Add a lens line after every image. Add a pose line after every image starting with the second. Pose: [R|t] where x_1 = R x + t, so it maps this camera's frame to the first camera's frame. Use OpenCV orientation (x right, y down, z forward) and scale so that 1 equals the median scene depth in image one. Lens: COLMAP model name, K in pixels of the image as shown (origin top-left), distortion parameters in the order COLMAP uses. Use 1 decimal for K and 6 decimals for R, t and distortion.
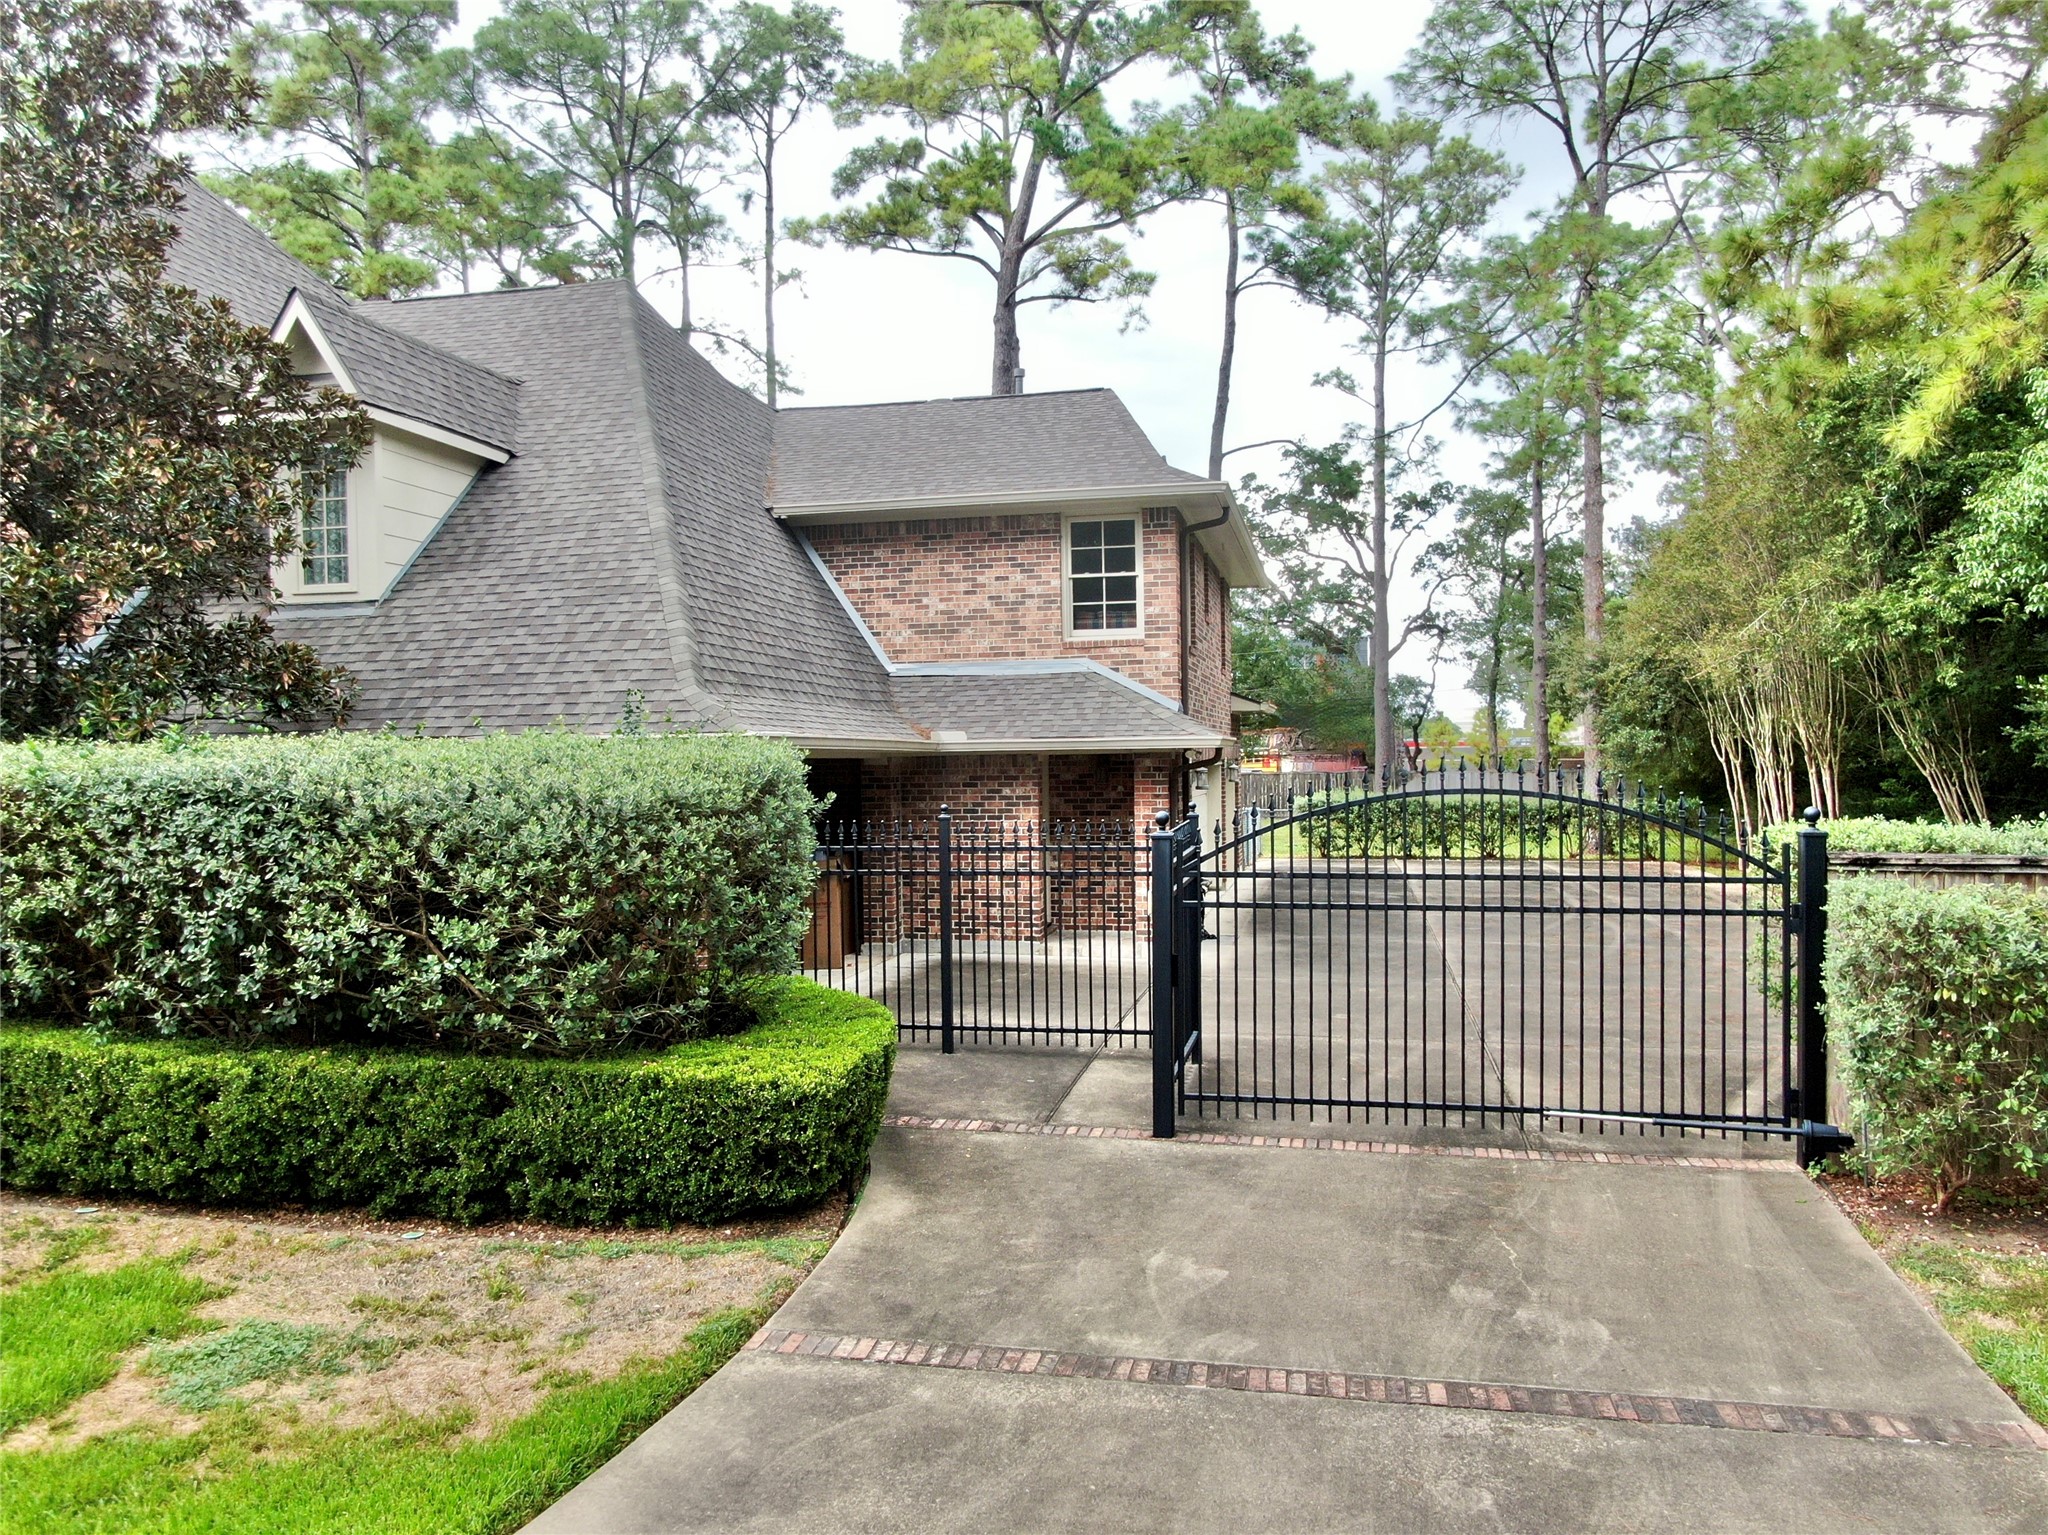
lens RADIAL K [[1502.0, 0, 1043.5], [0, 1502.0, 777.3], [0, 0, 1]] dist [-0.020417, 0.006624]
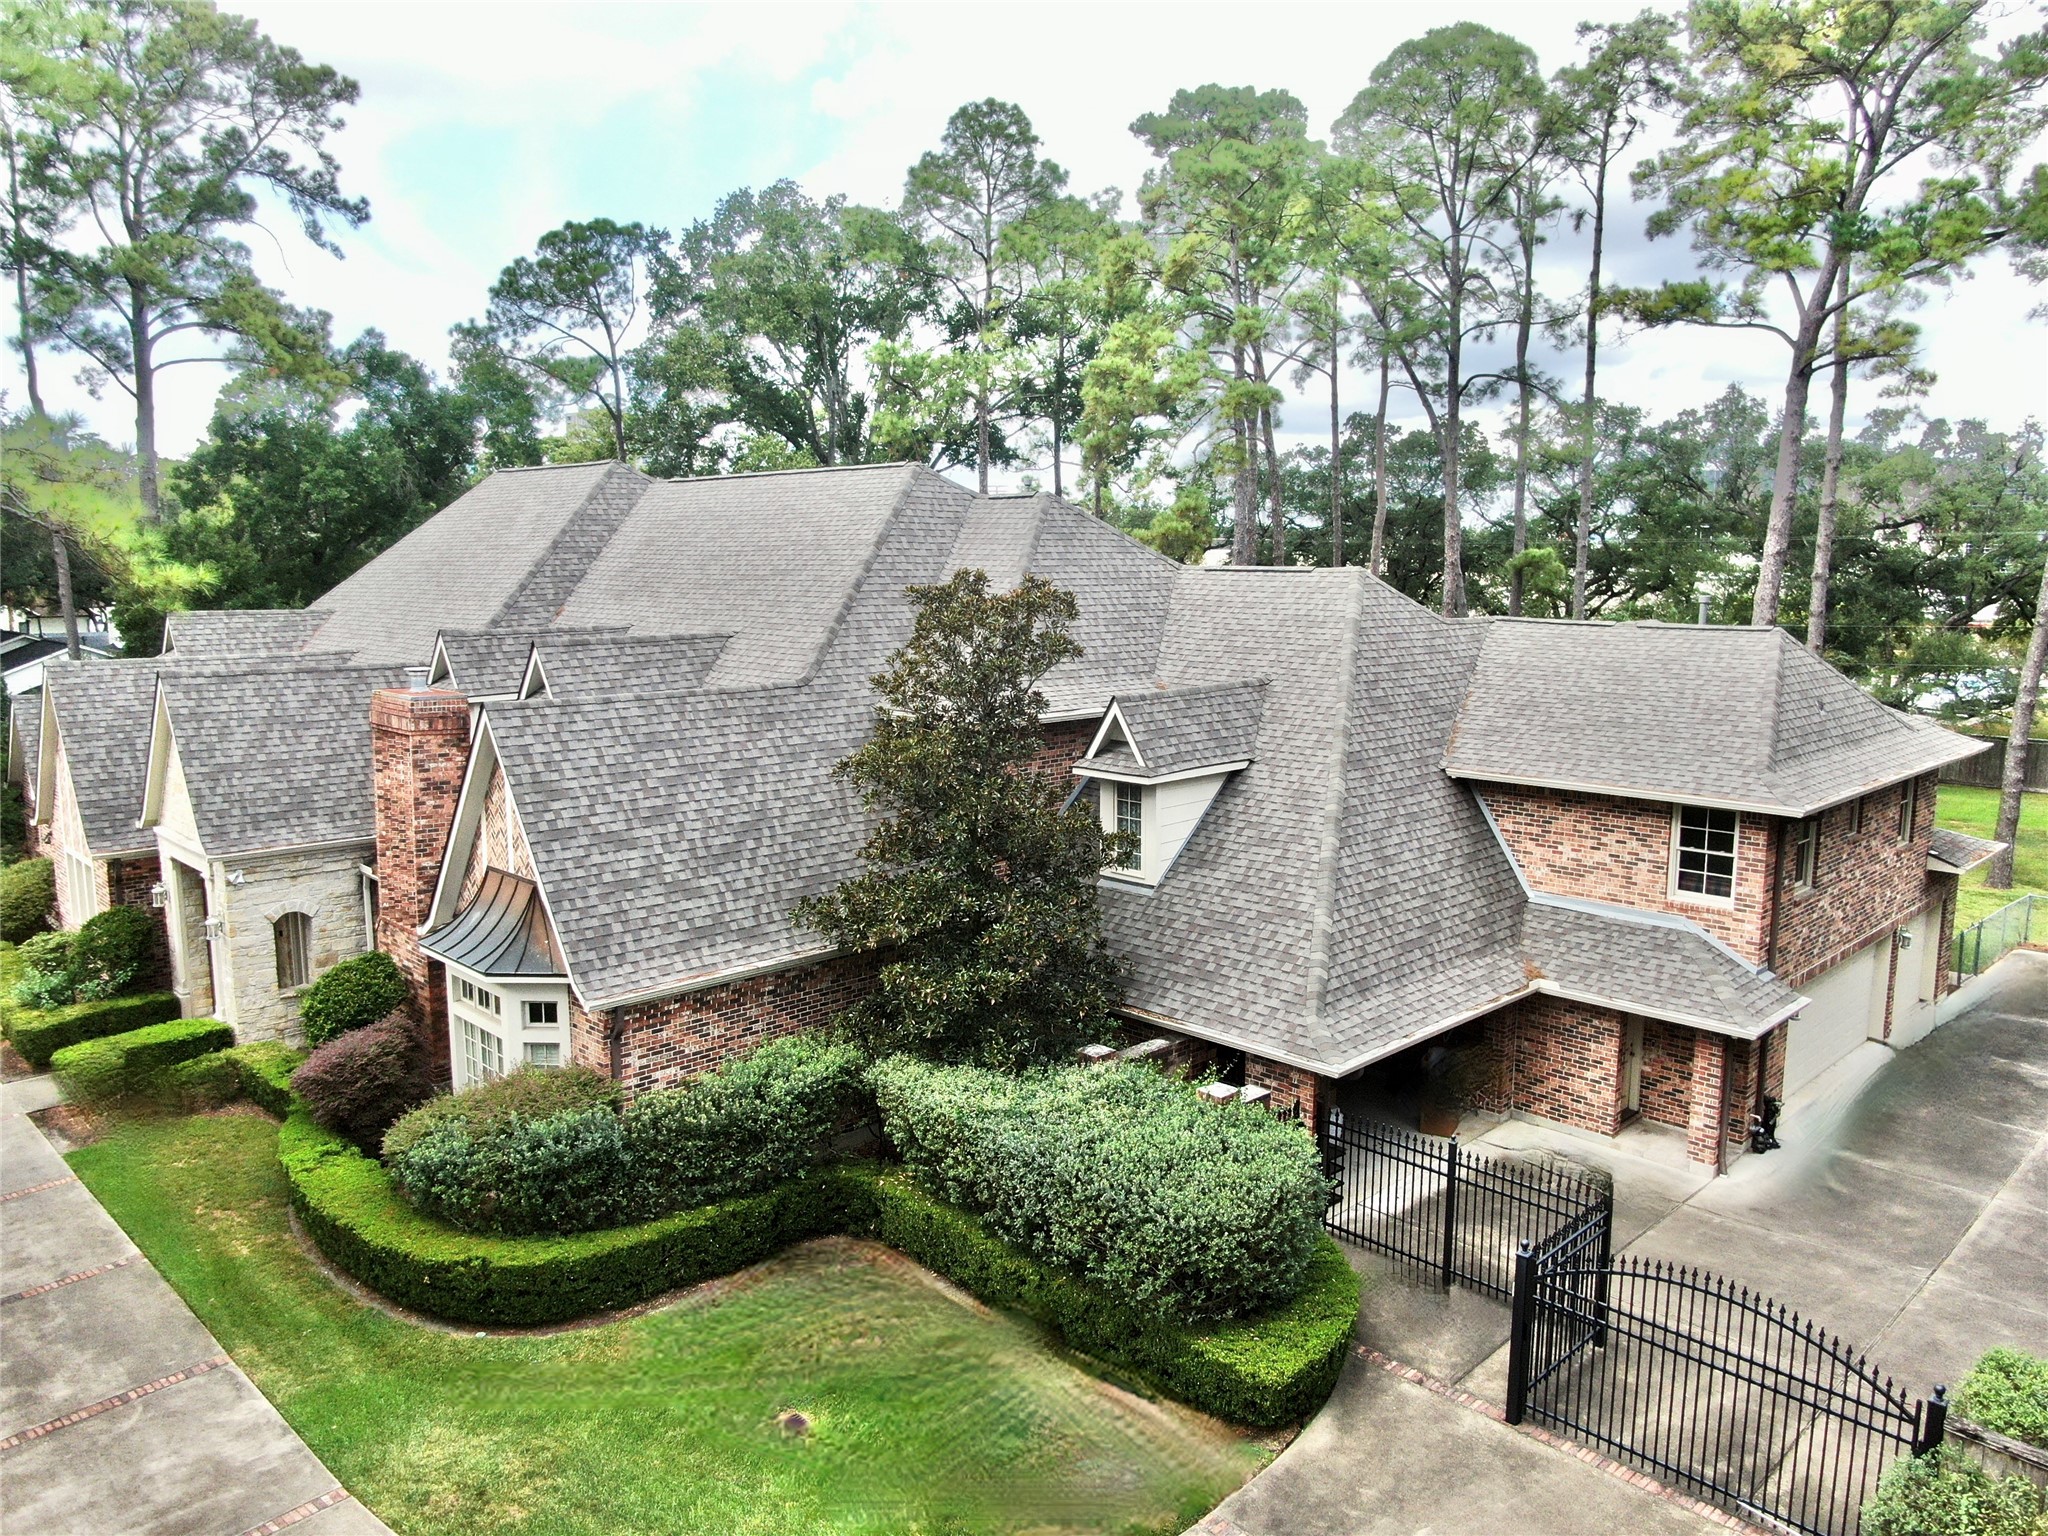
lens RADIAL K [[1502.0, 0, 1043.5], [0, 1502.0, 777.8], [0, 0, 1]] dist [-0.020417, 0.006624]
pose [[0.831637, 0.102304, -0.545815, 0.251911], [-0.020022, 0.987769, 0.154634, -0.374473], [0.554959, -0.117671, 0.823513, -0.297002]]
